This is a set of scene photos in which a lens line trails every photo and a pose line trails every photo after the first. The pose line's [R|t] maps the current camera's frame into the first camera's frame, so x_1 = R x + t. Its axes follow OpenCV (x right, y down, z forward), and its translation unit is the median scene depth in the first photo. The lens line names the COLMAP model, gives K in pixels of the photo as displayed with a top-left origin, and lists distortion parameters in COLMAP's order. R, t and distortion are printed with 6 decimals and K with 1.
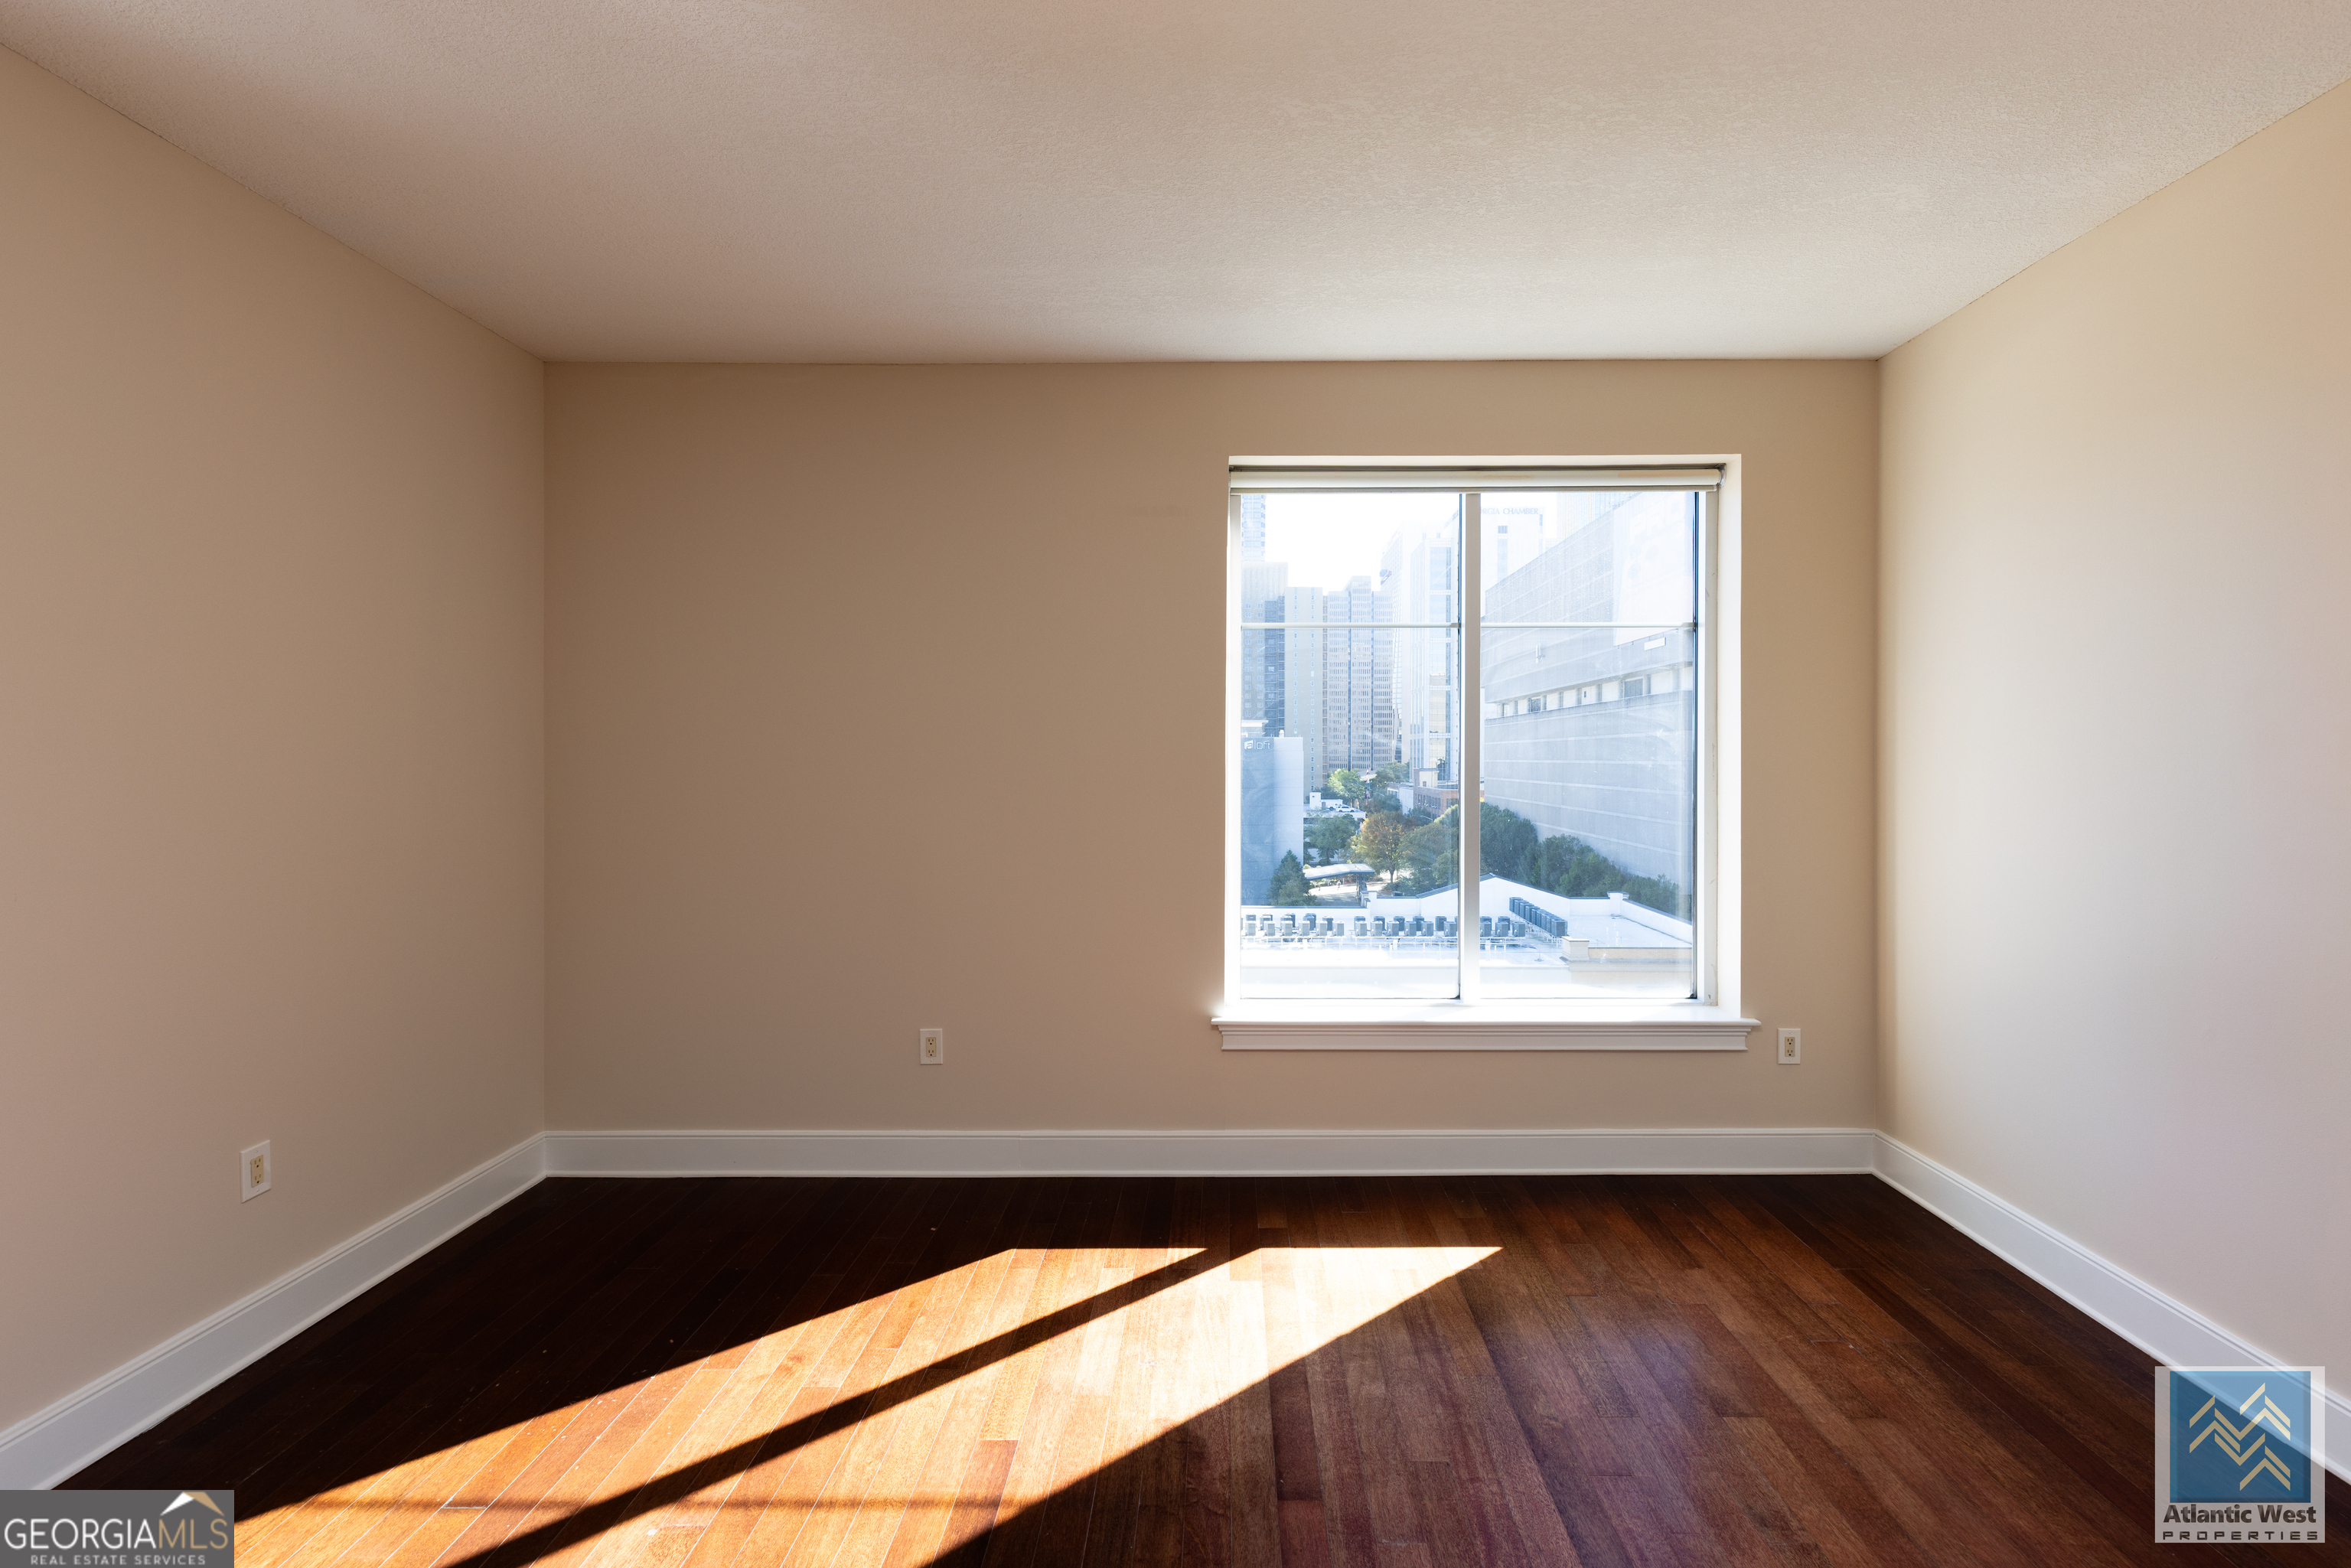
lens RADIAL K [[1062.2, 0, 1213.5], [0, 1062.2, 764.8], [0, 0, 1]] dist [0.004524, -0.001924]
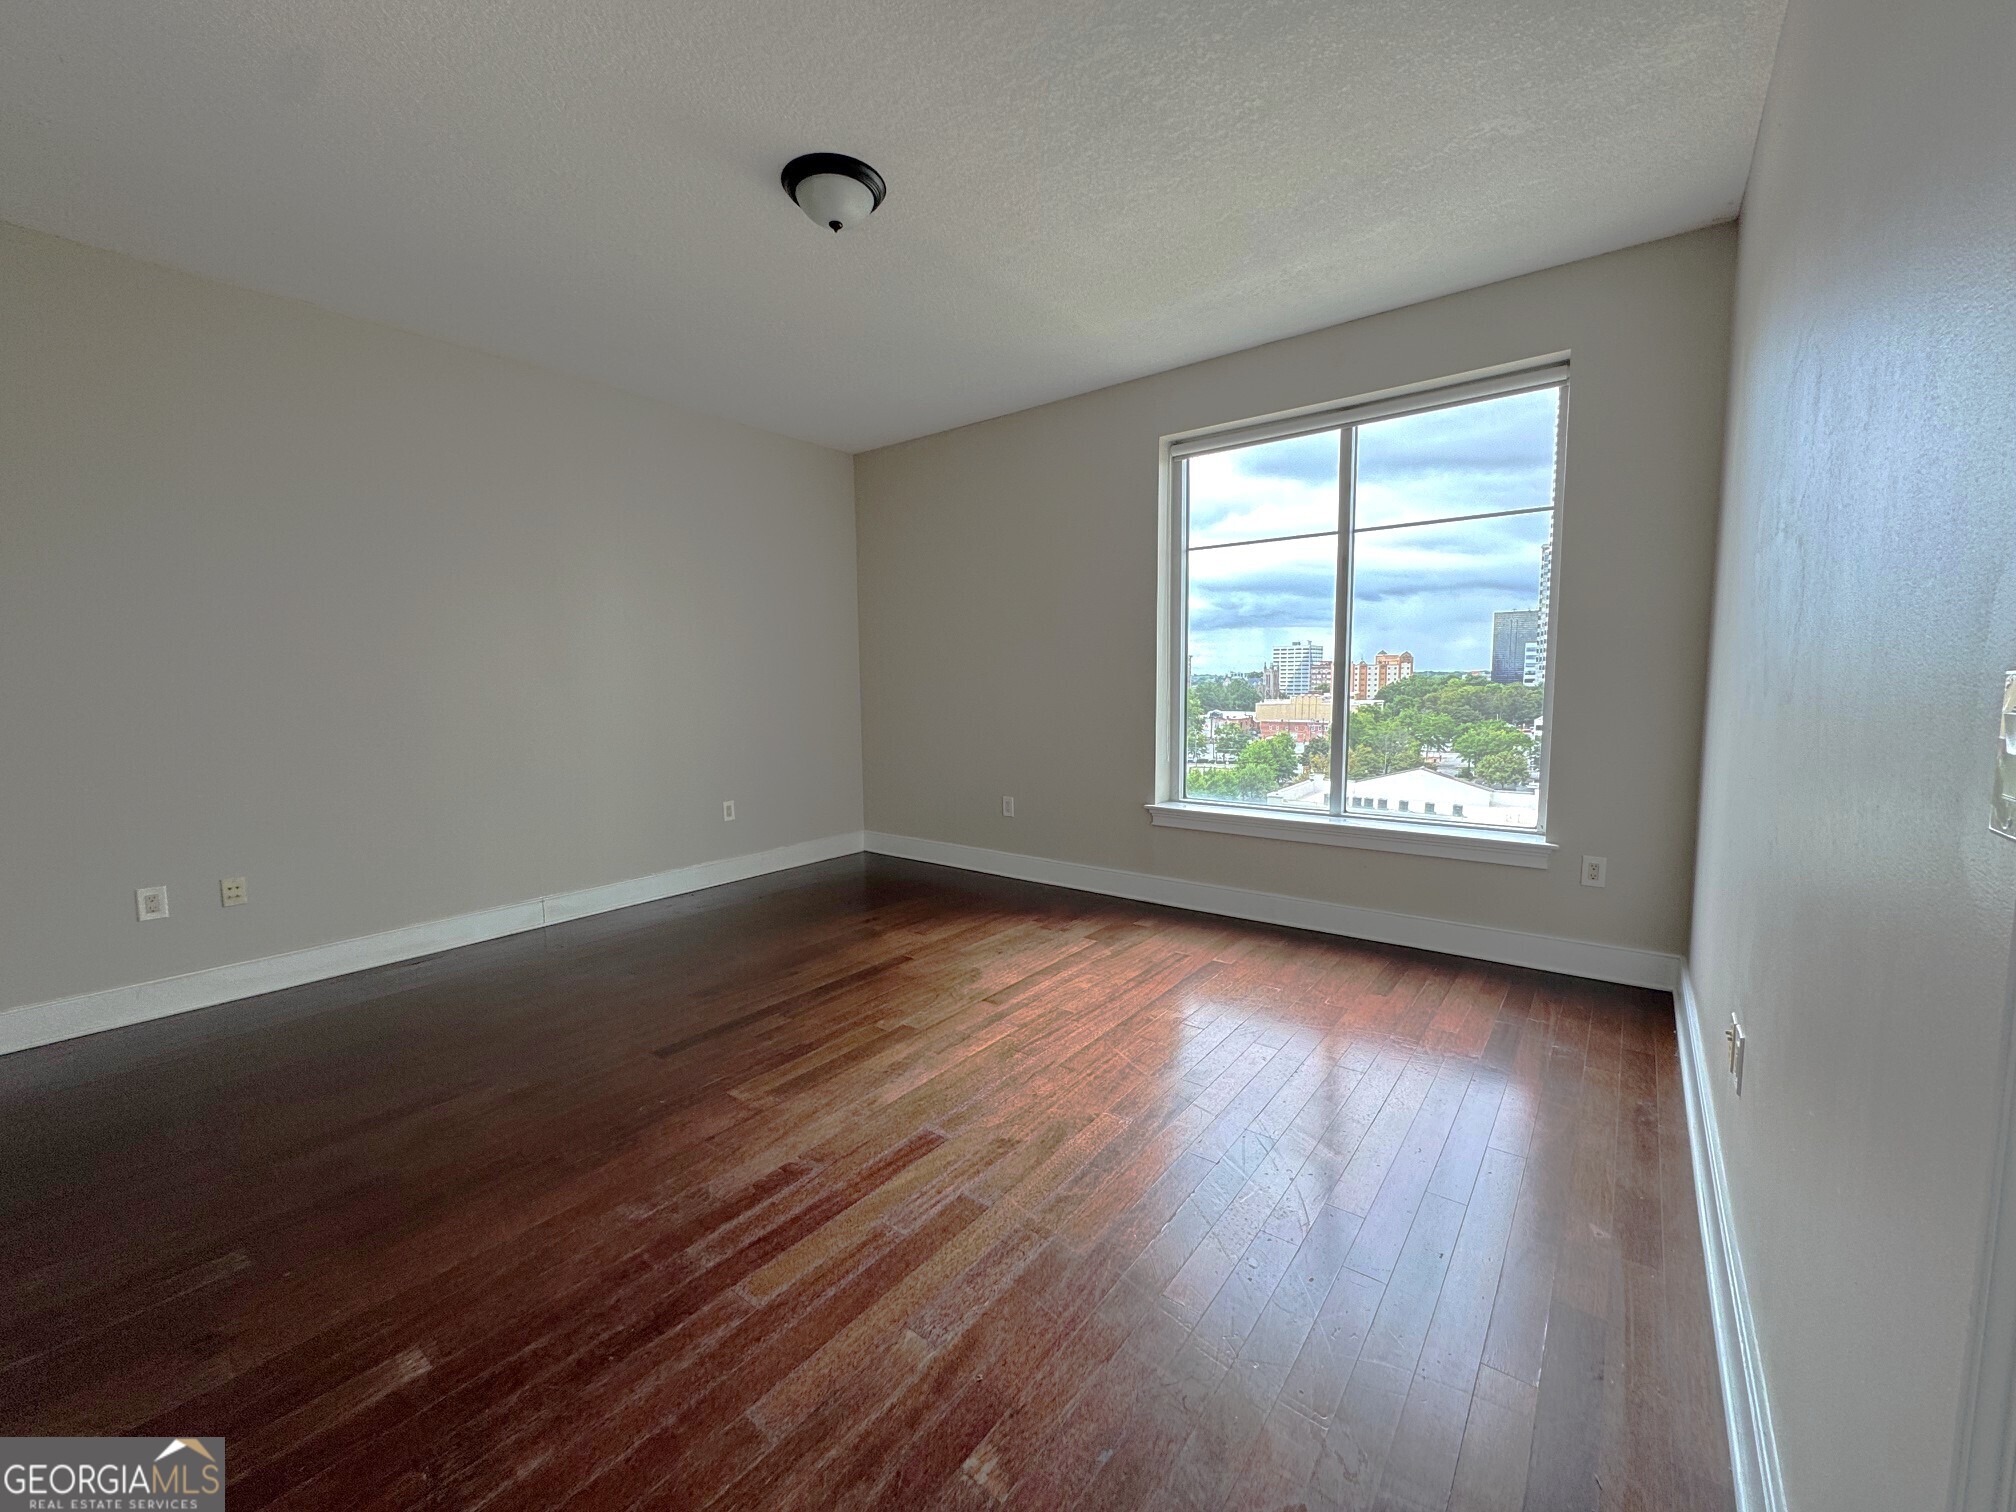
lens RADIAL K [[807.7, 0, 992.5], [0, 807.7, 738.3], [0, 0, 1]] dist [-0.007149, 0.000492]
pose [[0.786505, 0.038725, -0.616369, 0.575865], [0.005651, 0.997539, 0.069884, 0.058805], [0.617558, -0.058447, 0.784351, -0.079890]]
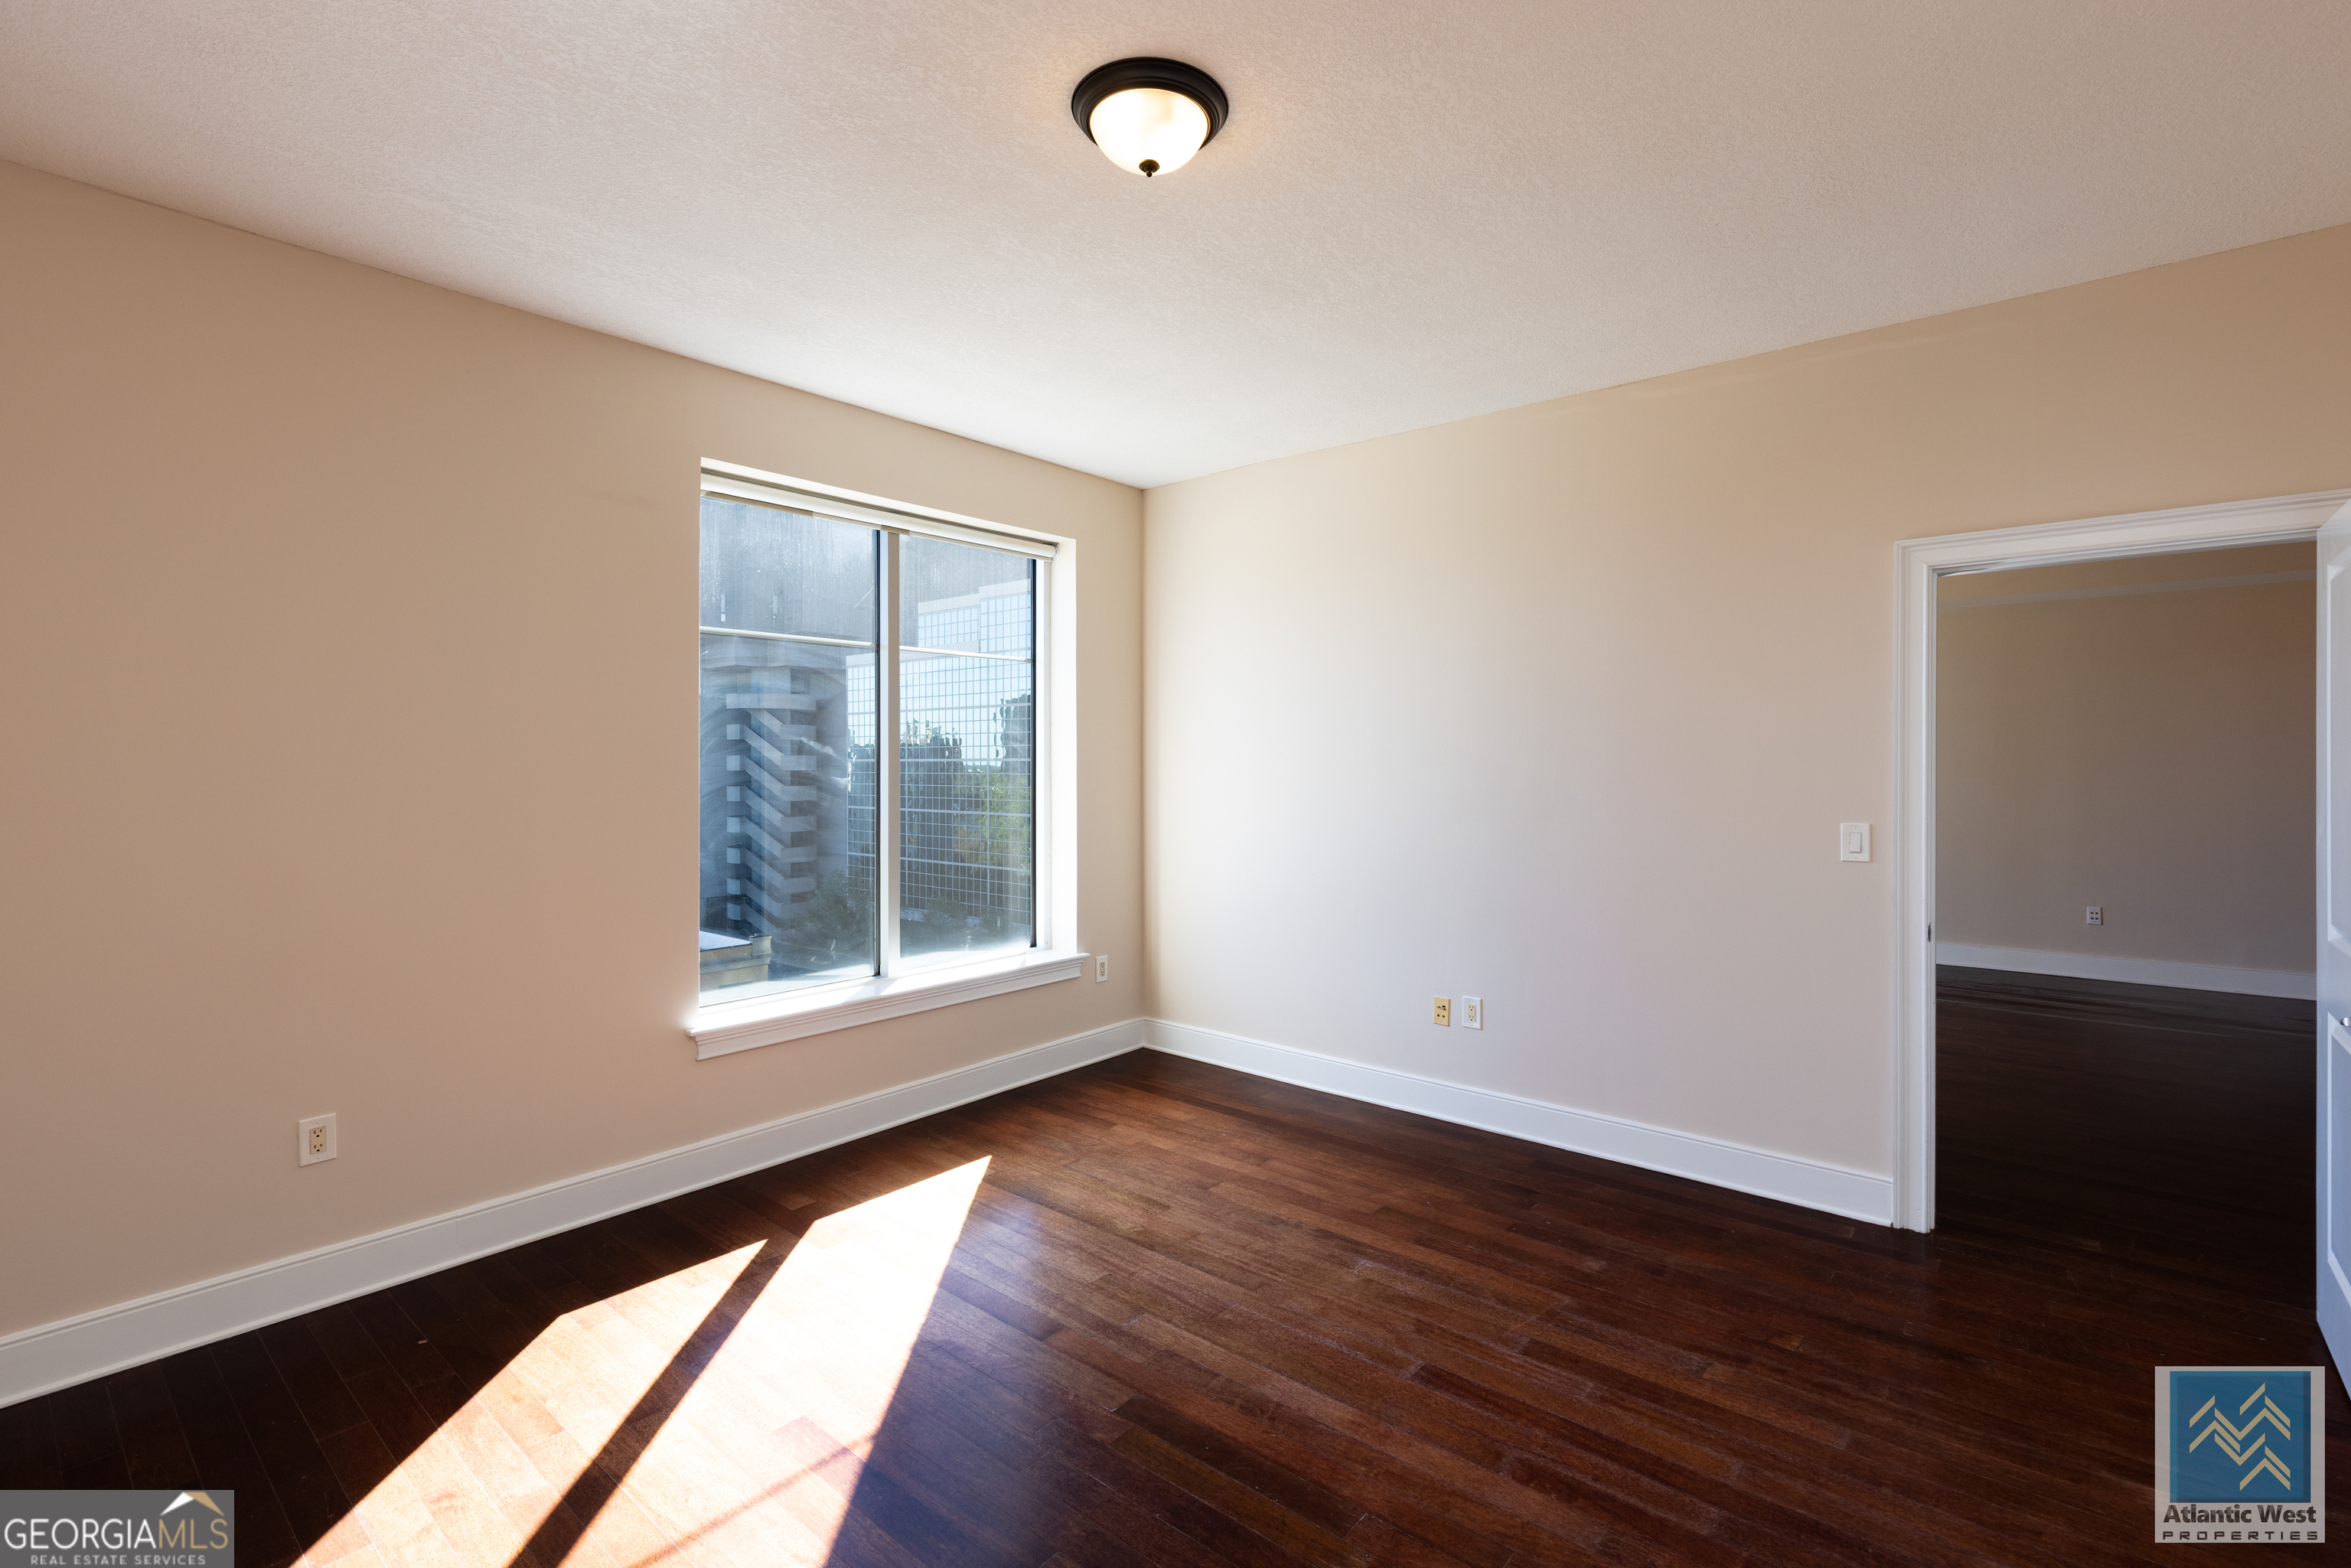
lens RADIAL K [[1062.2, 0, 1183.1], [0, 1062.2, 772.4], [0, 0, 1]] dist [0.004524, -0.001924]
pose [[0.638758, -0.008478, 0.769361, -0.474883], [0.006278, 0.999963, 0.005807, -0.000929], [-0.769382, 0.001121, 0.638788, 0.027197]]
